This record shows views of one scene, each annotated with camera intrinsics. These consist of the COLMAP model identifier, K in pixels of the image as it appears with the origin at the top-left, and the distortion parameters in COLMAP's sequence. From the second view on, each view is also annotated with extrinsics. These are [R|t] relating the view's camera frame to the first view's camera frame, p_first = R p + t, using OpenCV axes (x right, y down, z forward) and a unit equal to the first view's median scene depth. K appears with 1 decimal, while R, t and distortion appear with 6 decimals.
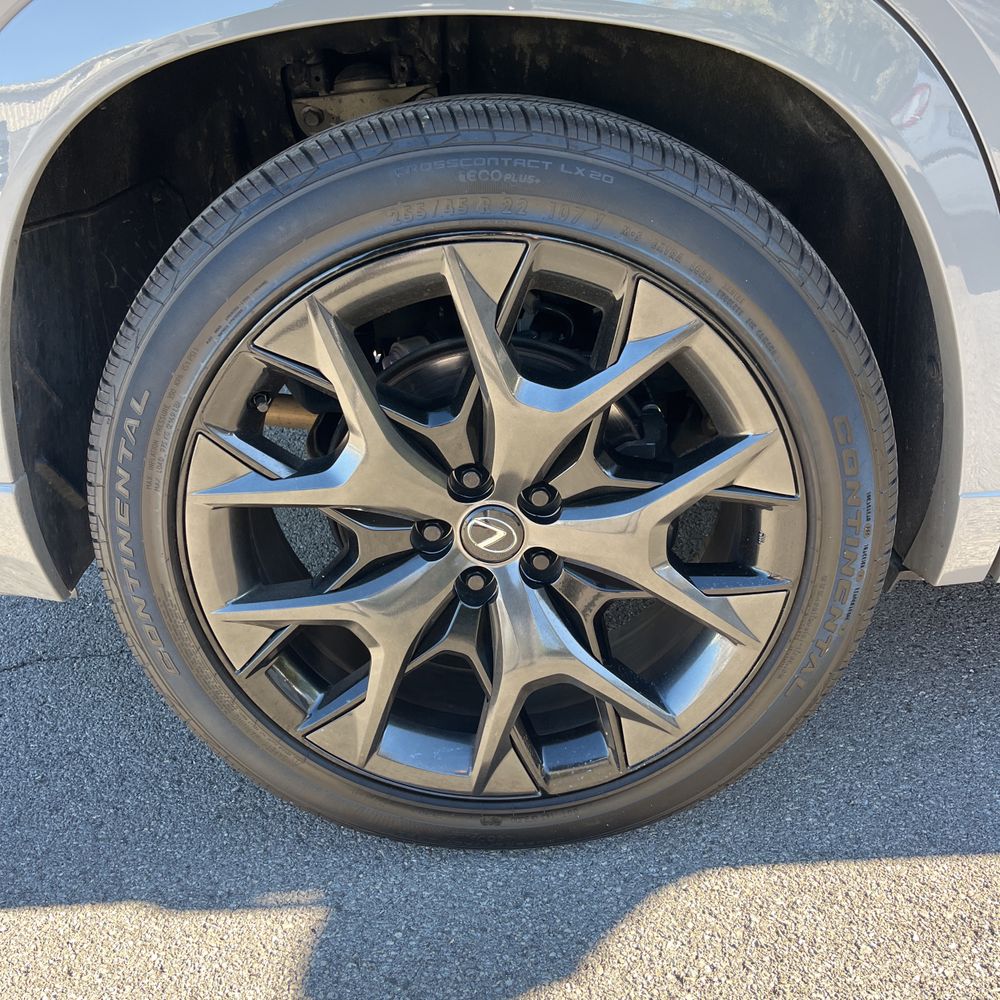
lens RADIAL K [[1003.5, 0, 504.7], [0, 1003.5, 508.0], [0, 0, 1]] dist [0.018715, 0.000000]
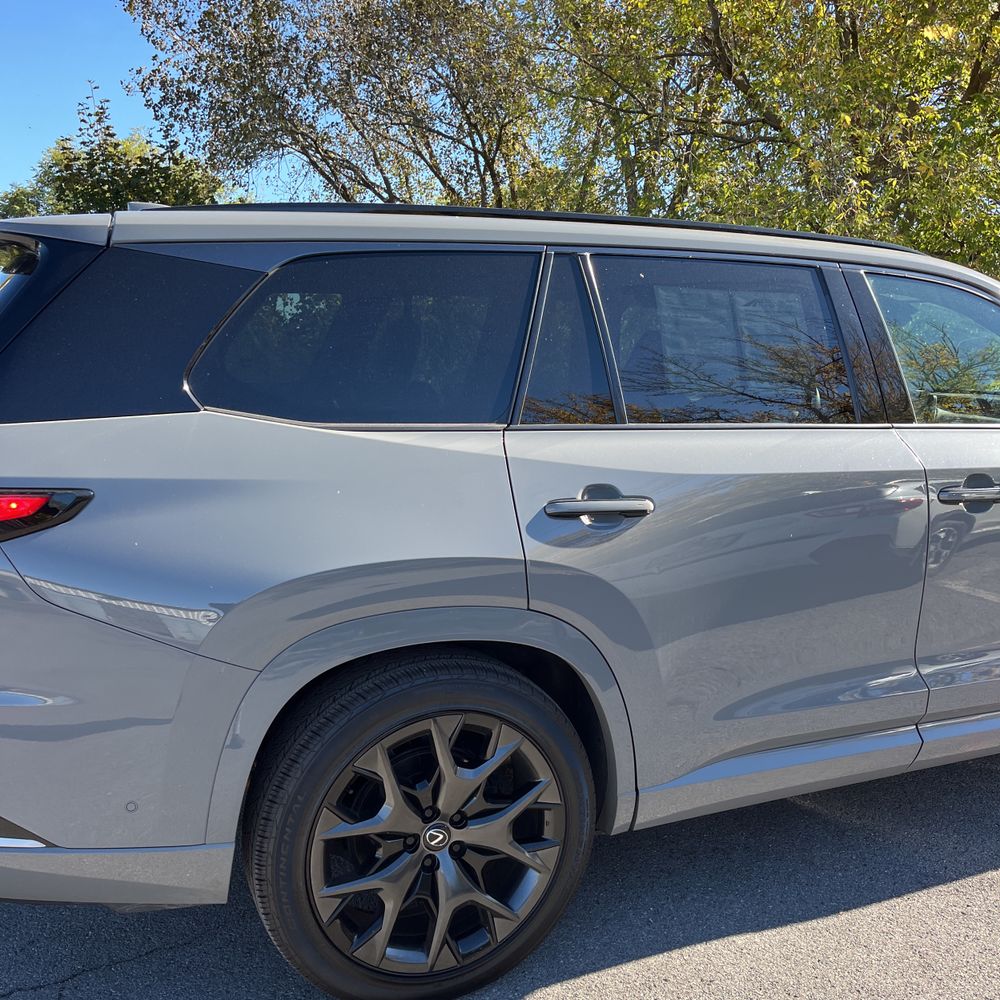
lens RADIAL K [[1003.5, 0, 506.6], [0, 1003.5, 521.0], [0, 0, 1]] dist [0.018715, 0.000000]
pose [[0.910119, -0.004742, 0.414320, -0.806063], [0.121126, 0.959300, -0.255092, -0.060325], [-0.396248, 0.282349, 0.873652, -1.228198]]
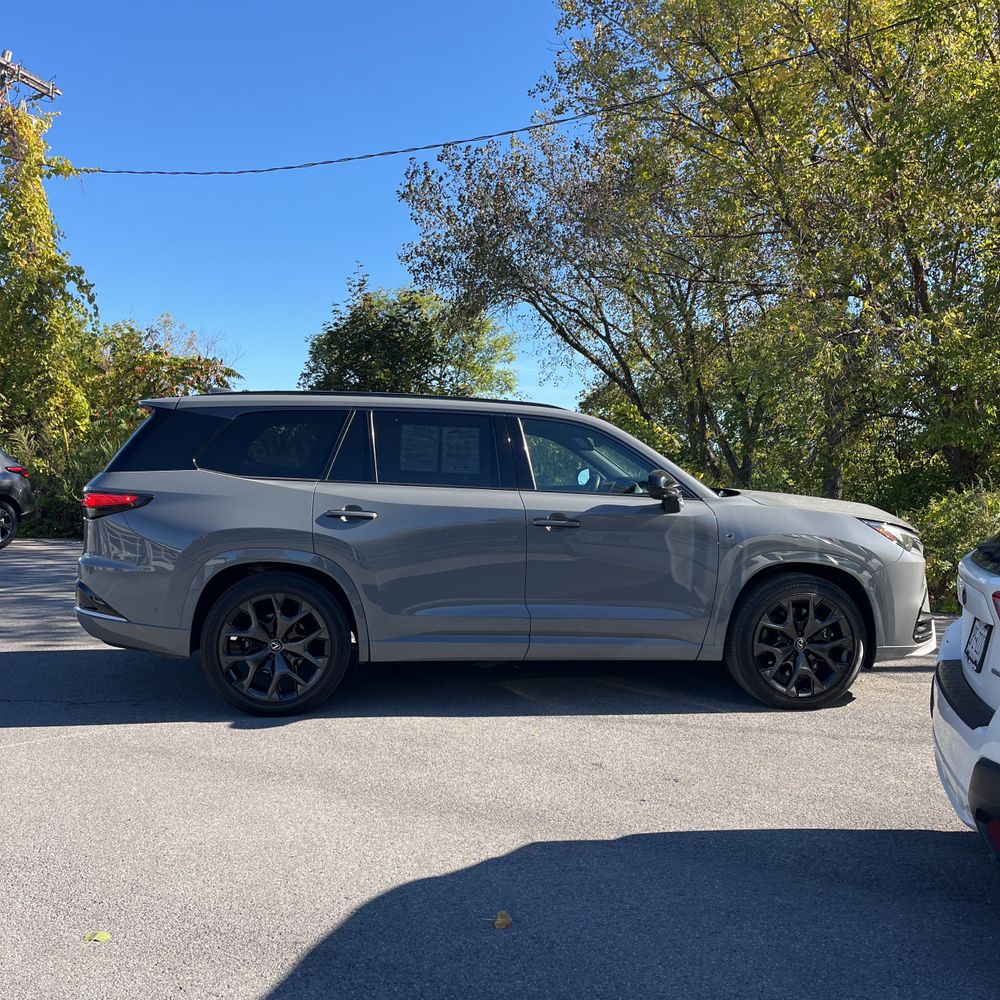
lens RADIAL K [[1003.5, 0, 497.7], [0, 1003.5, 501.2], [0, 0, 1]] dist [0.018715, 0.000000]
pose [[0.987069, 0.080538, 0.138592, 0.362106], [-0.018701, 0.916567, -0.399443, 1.479549], [-0.159199, 0.391686, 0.906222, -4.493031]]
